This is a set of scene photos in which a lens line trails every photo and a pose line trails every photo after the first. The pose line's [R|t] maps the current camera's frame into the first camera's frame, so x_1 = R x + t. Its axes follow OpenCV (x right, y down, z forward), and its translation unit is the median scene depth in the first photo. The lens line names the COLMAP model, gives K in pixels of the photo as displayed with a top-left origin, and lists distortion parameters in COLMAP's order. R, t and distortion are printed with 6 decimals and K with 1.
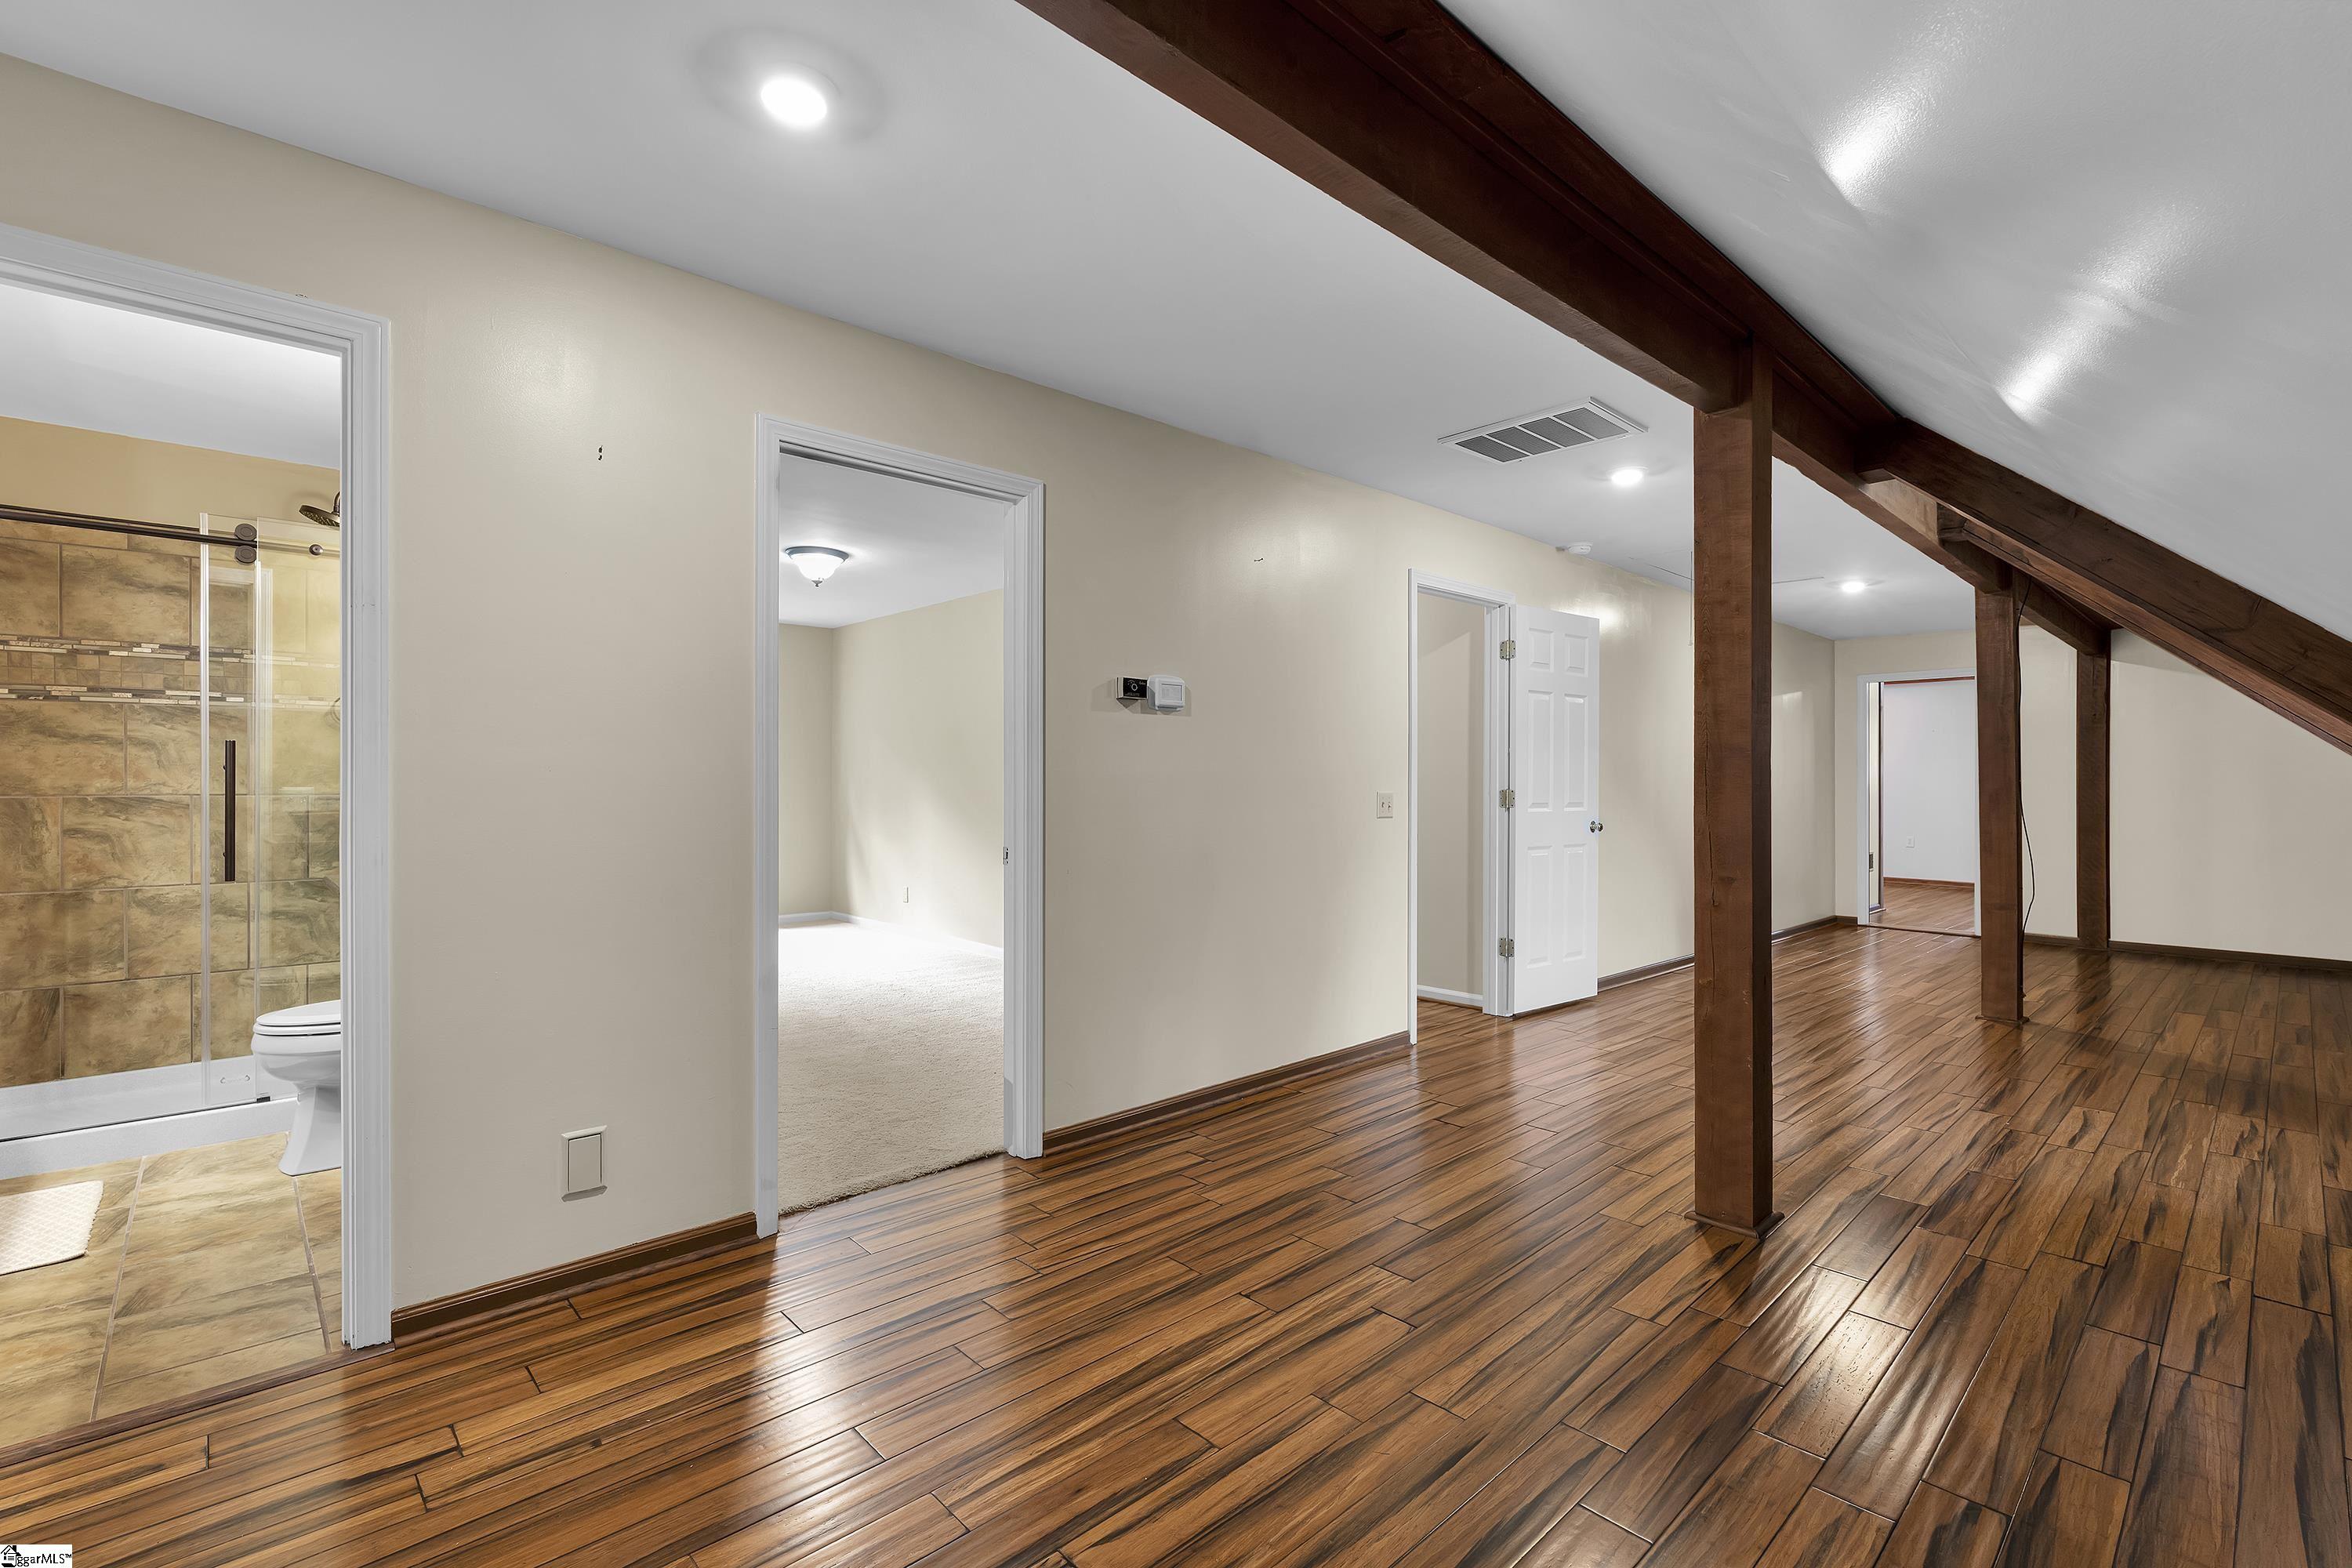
lens RADIAL K [[1030.7, 0, 1160.2], [0, 1030.7, 781.6], [0, 0, 1]] dist [0.002789, -0.000619]
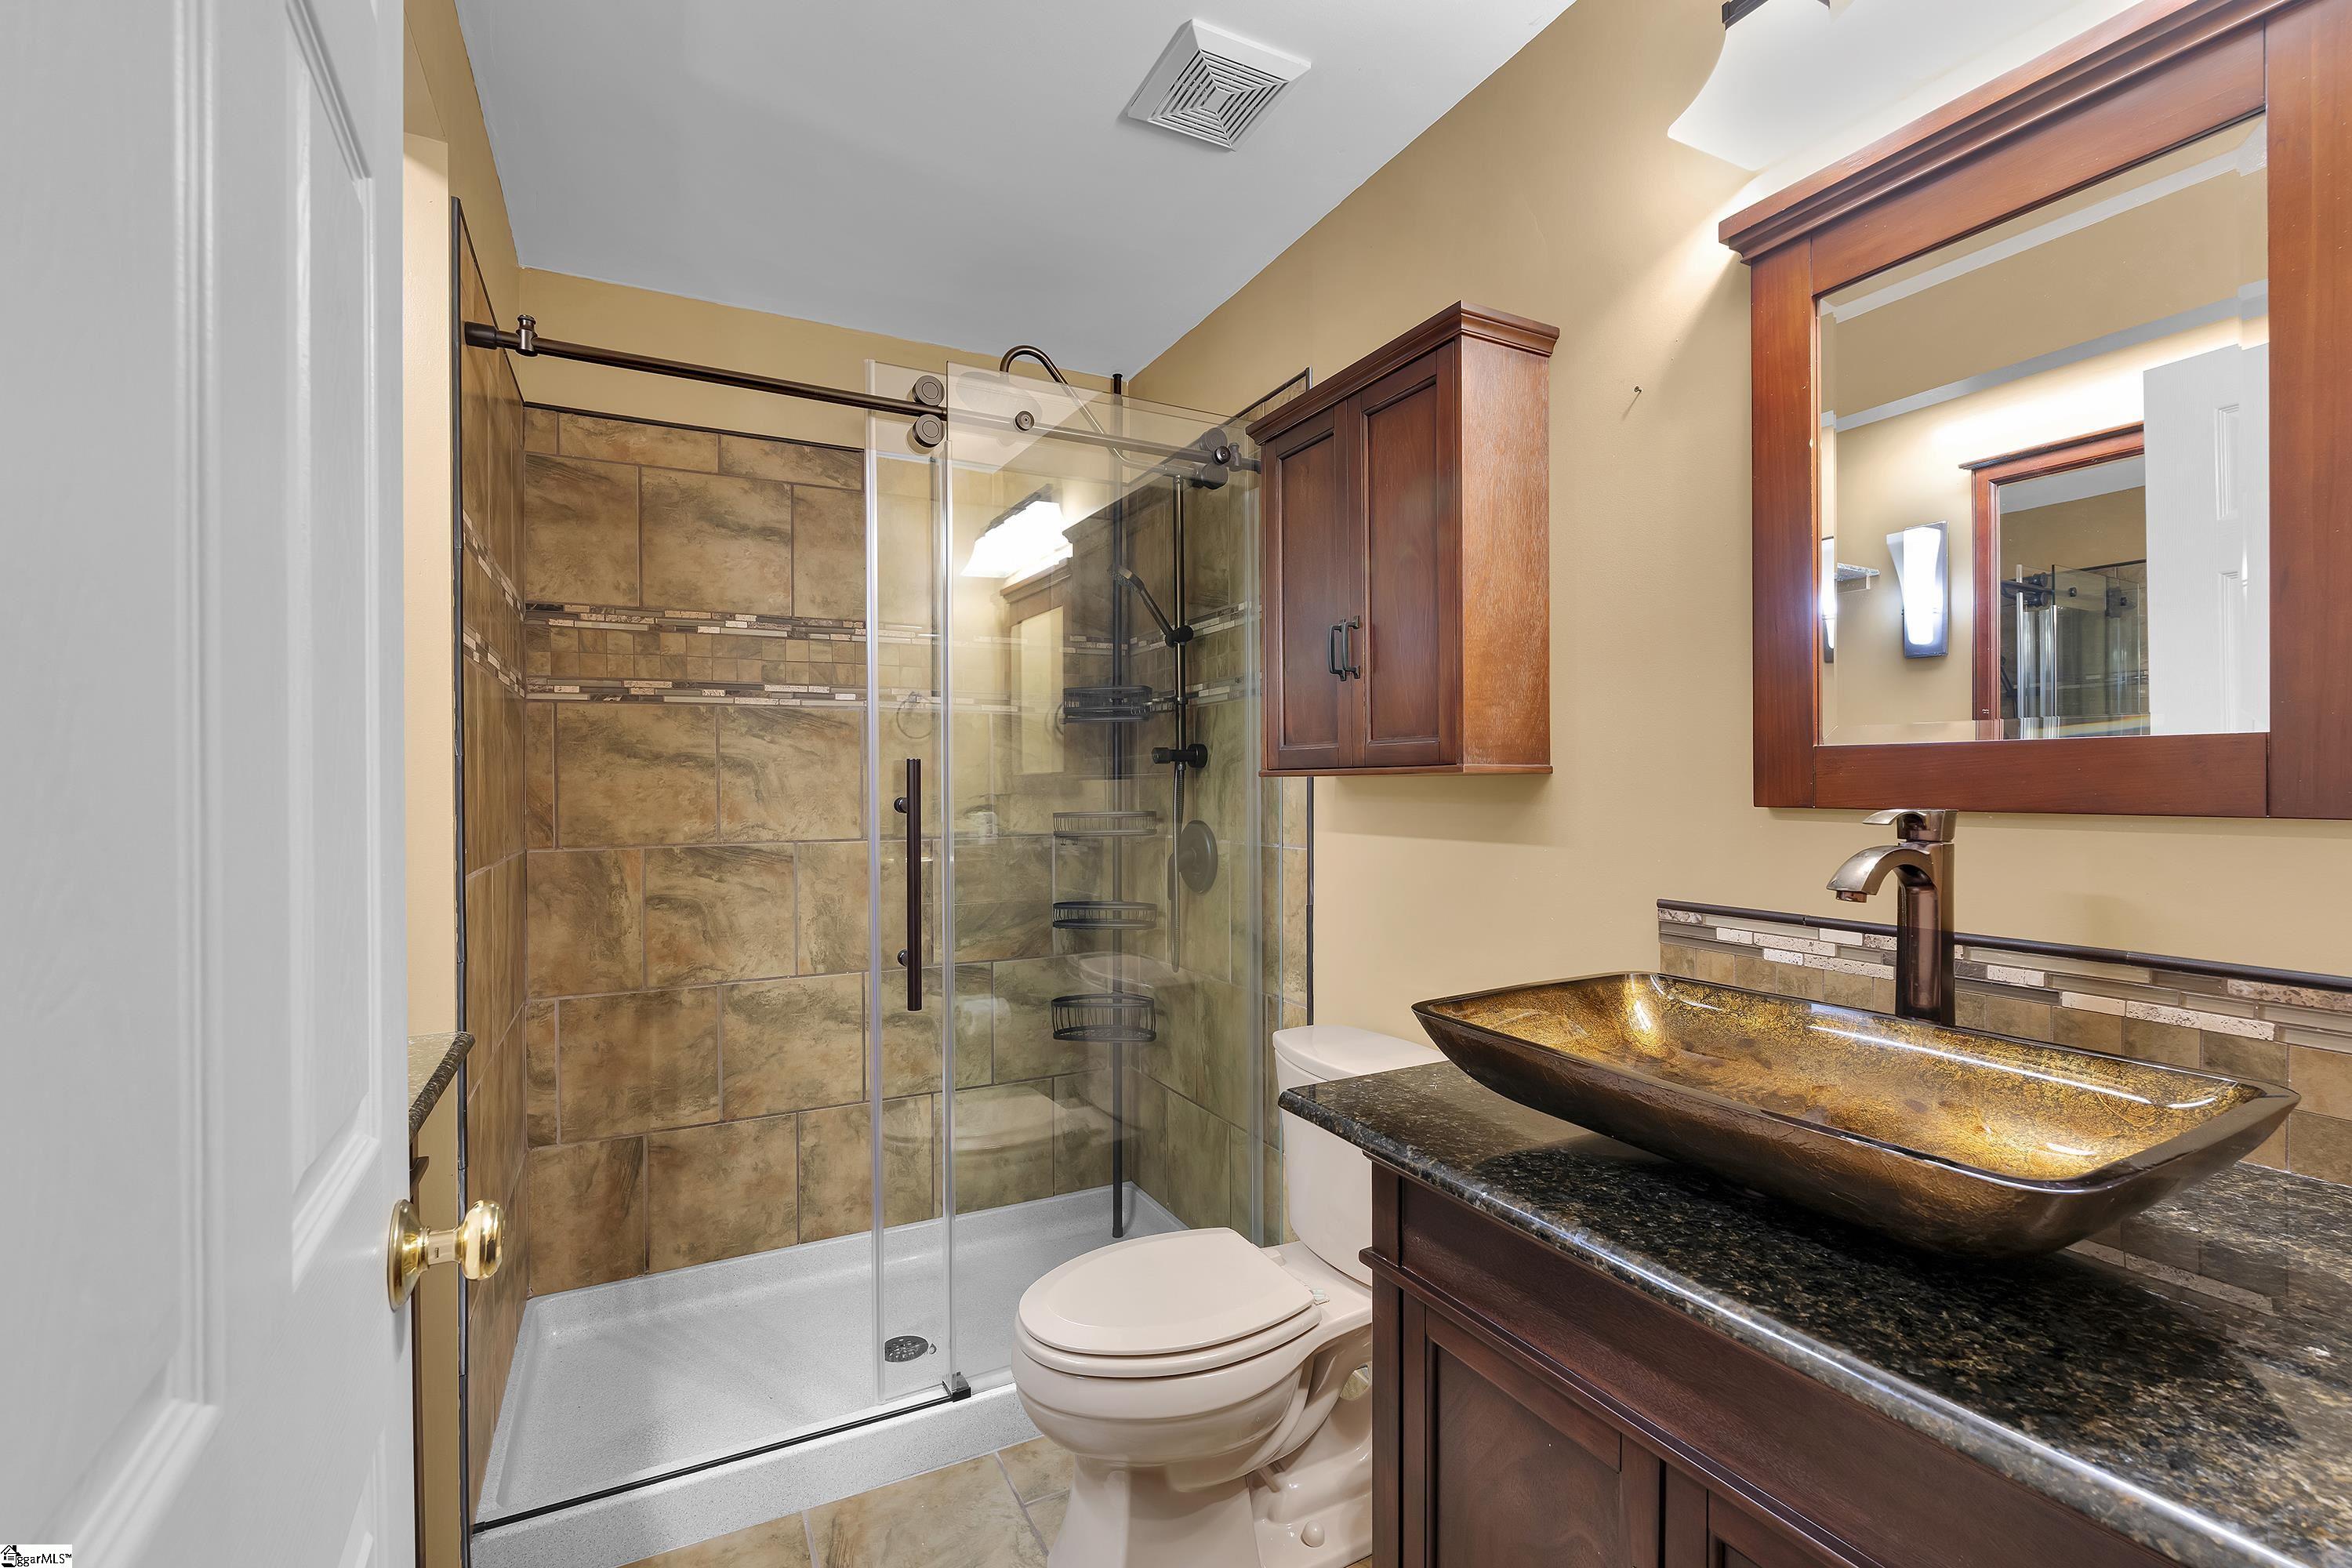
lens RADIAL K [[1030.7, 0, 1195.9], [0, 1030.7, 786.3], [0, 0, 1]] dist [0.002789, -0.000619]
pose [[0.967216, -0.007729, -0.253839, -0.543996], [0.007796, 0.999969, -0.000743, -0.021017], [0.253837, -0.001260, 0.967246, 0.443375]]
